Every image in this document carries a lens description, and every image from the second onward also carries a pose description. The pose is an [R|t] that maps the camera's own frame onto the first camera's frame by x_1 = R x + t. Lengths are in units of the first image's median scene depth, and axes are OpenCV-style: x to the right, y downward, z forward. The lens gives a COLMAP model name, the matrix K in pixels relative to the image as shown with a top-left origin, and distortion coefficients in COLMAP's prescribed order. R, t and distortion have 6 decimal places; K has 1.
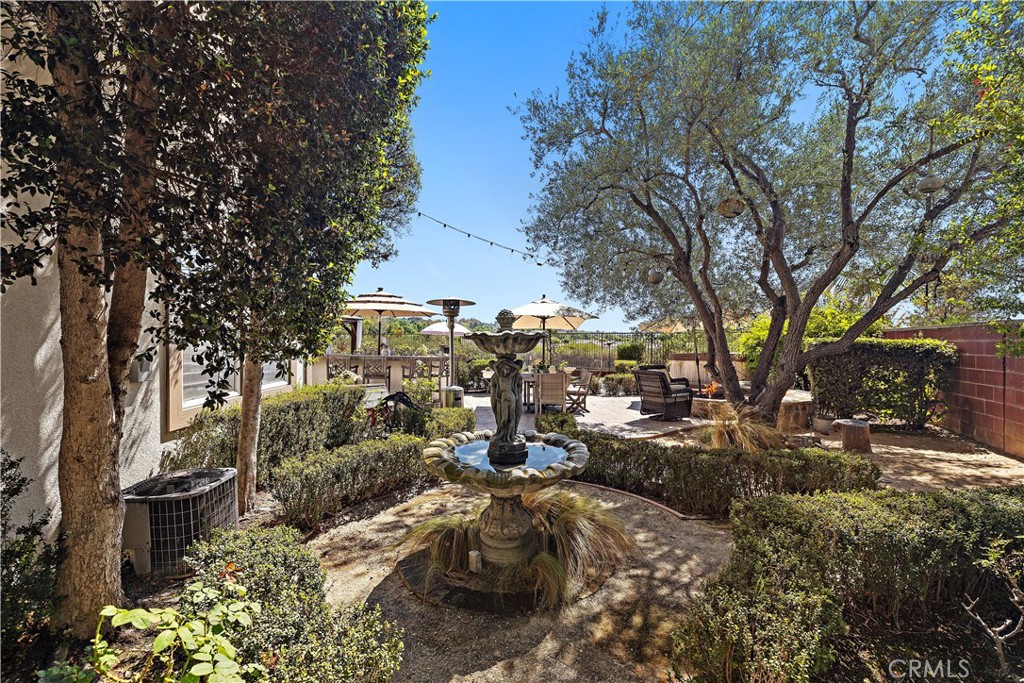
lens RADIAL K [[430.7, 0, 508.9], [0, 430.7, 338.1], [0, 0, 1]] dist [0.002002, 0.000060]
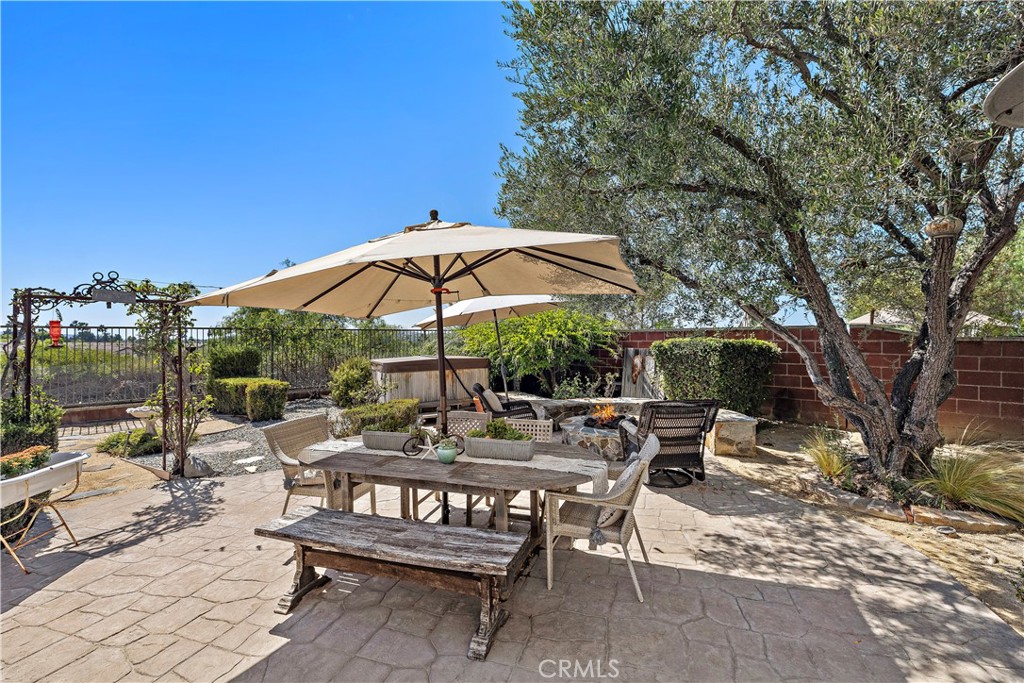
lens RADIAL K [[430.7, 0, 508.9], [0, 430.7, 338.1], [0, 0, 1]] dist [0.002002, 0.000060]
pose [[0.351159, -0.002215, 0.936313, -0.208271], [-0.000335, 0.999997, 0.002492, -0.001990], [-0.936316, -0.001189, 0.351157, 0.814064]]
